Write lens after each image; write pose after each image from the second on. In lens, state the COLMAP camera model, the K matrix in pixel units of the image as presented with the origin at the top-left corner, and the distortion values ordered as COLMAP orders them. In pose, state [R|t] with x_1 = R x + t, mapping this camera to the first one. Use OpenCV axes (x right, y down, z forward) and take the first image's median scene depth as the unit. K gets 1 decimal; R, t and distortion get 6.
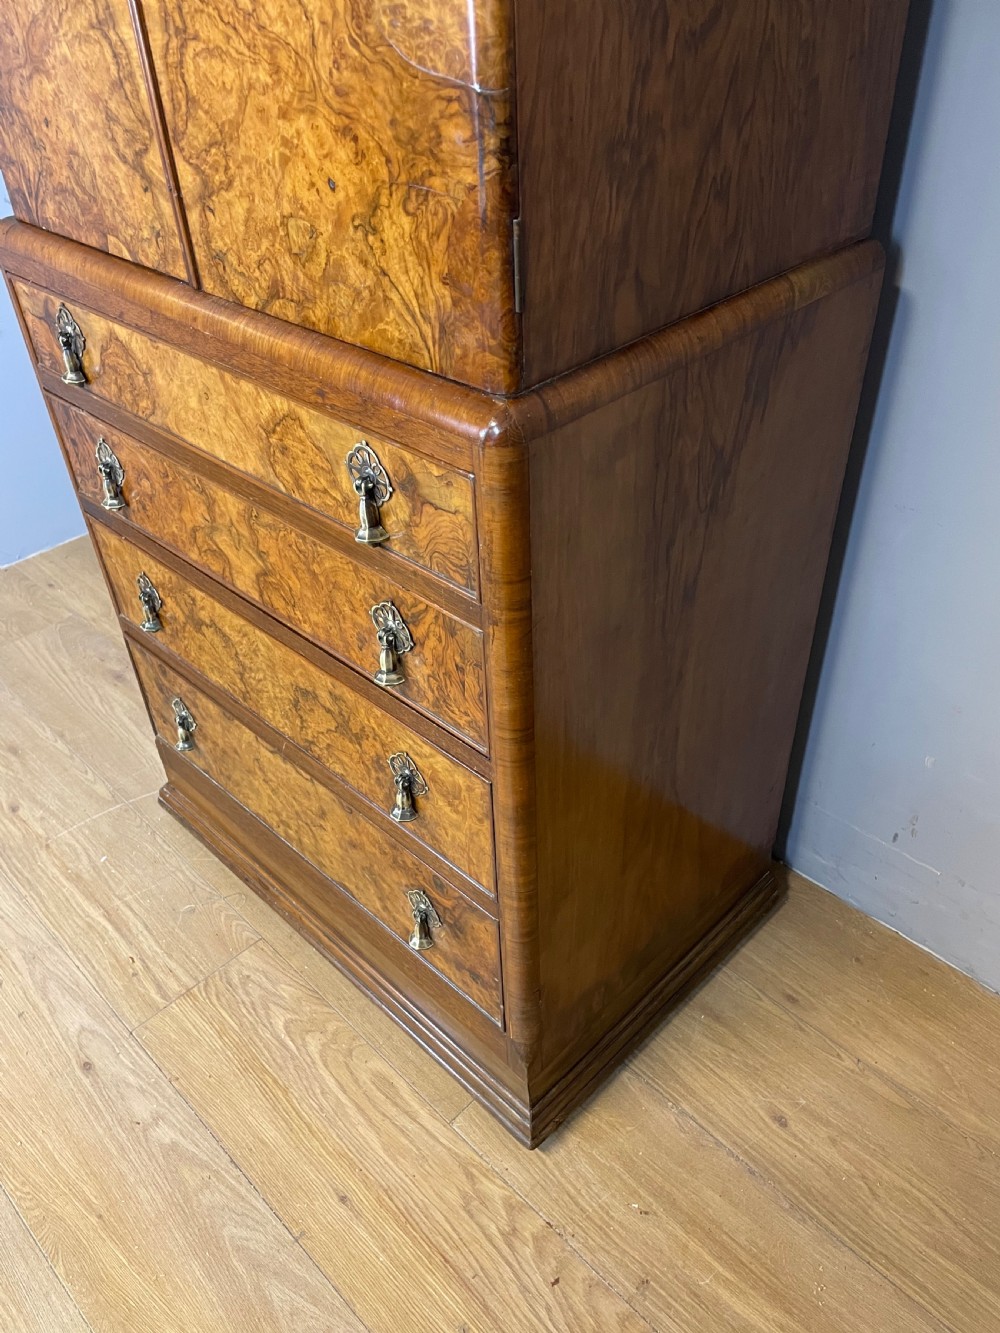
lens RADIAL K [[1013.6, 0, 489.7], [0, 1013.6, 680.2], [0, 0, 1]] dist [0.096544, -0.126097]
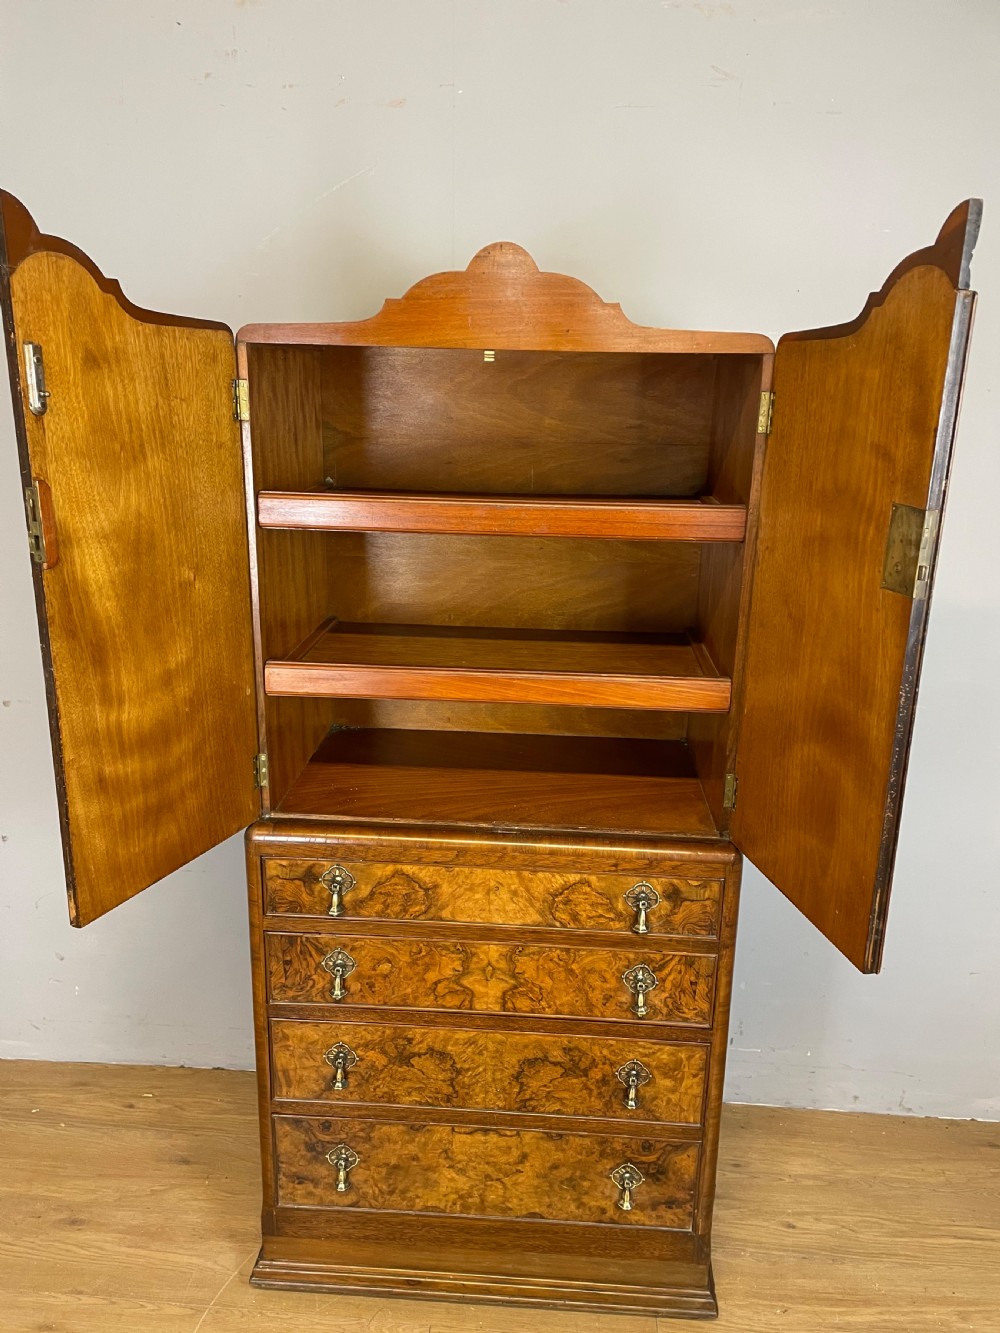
lens RADIAL K [[1014.6, 0, 493.9], [0, 1014.6, 673.2], [0, 0, 1]] dist [0.092850, -0.119055]
pose [[0.749319, -0.133949, 0.648520, -1.450652], [0.369580, 0.897211, -0.241709, -0.202677], [-0.549483, 0.420797, 0.721802, -0.432979]]
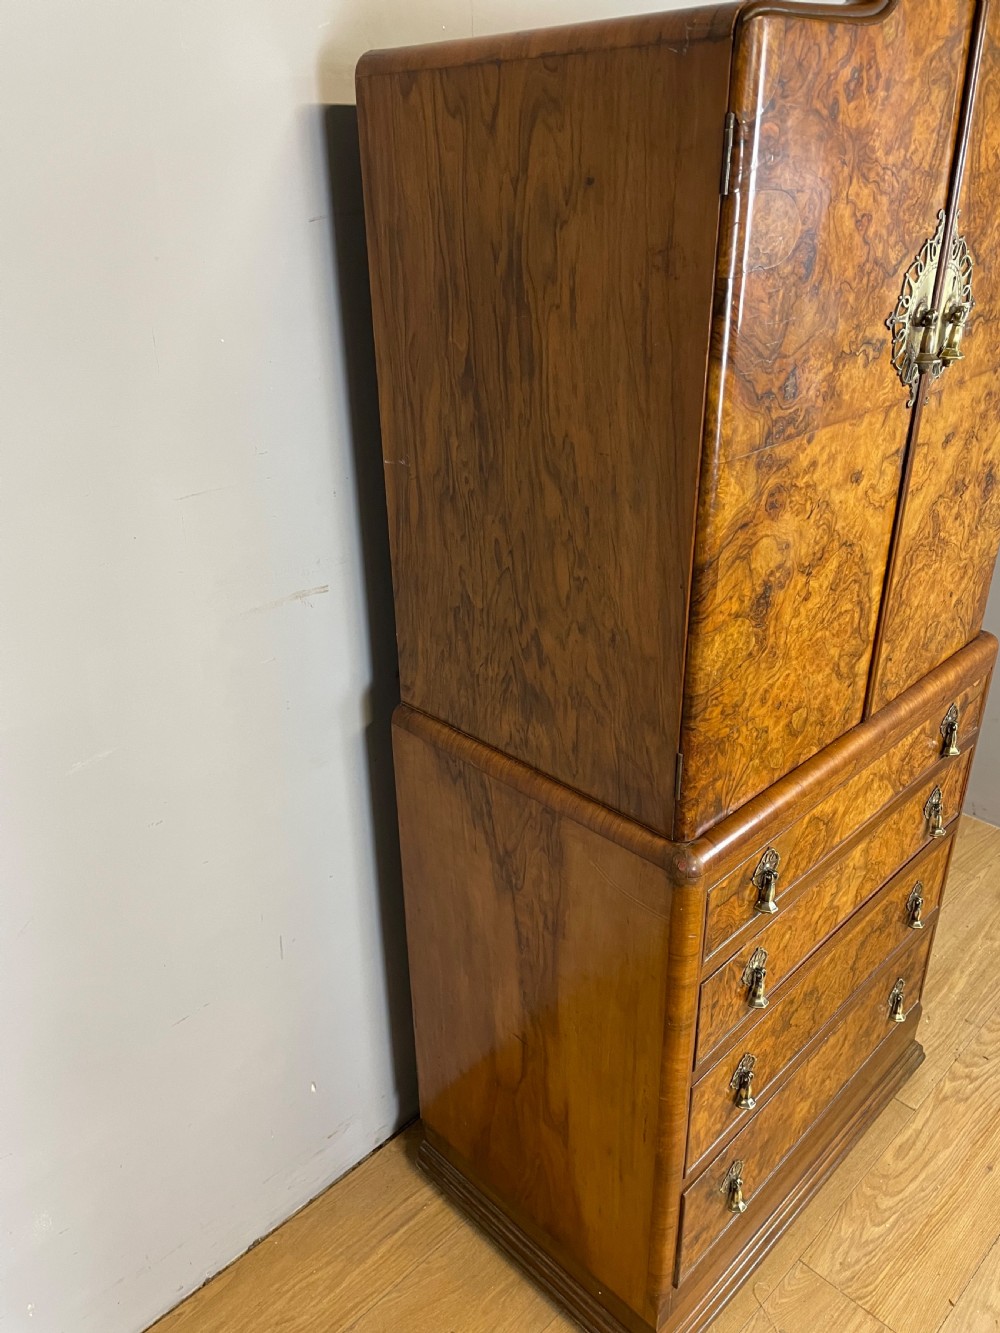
lens RADIAL K [[1013.6, 0, 493.0], [0, 1013.6, 673.6], [0, 0, 1]] dist [0.096544, -0.126097]
pose [[0.006136, -0.414458, 0.910048, -1.639416], [0.636118, 0.703807, 0.316242, -1.264114], [-0.771567, 0.576958, 0.267963, 1.002244]]
